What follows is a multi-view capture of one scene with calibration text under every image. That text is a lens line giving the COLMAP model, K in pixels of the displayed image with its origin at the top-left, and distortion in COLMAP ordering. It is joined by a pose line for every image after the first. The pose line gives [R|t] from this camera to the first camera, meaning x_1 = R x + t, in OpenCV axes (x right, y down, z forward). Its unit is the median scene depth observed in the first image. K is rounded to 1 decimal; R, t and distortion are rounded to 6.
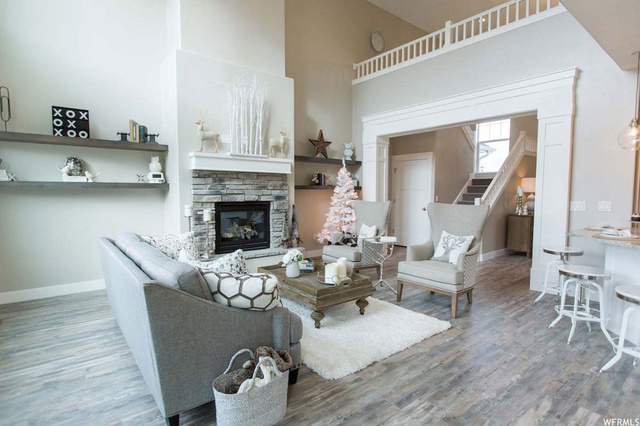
lens RADIAL K [[329.4, 0, 320.0], [0, 329.4, 213.0], [0, 0, 1]] dist [0.002732, 0.000246]
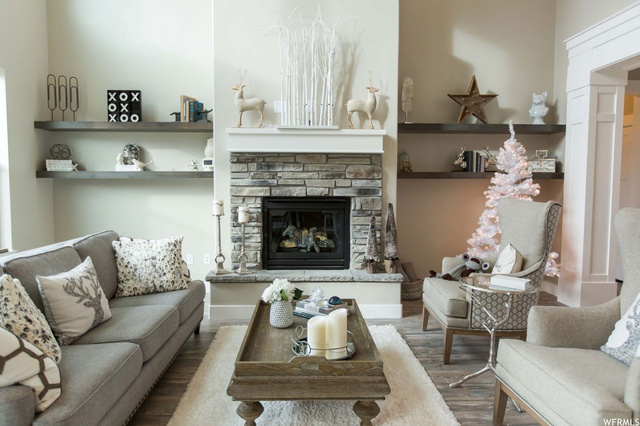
lens RADIAL K [[414.3, 0, 320.0], [0, 414.3, 213.0], [0, 0, 1]] dist [-0.002964, -0.000624]
pose [[0.800813, 0.043891, -0.597303, 0.305615], [-0.039534, 0.999010, 0.020406, -0.019794], [0.597608, 0.007273, 0.801756, 0.336060]]
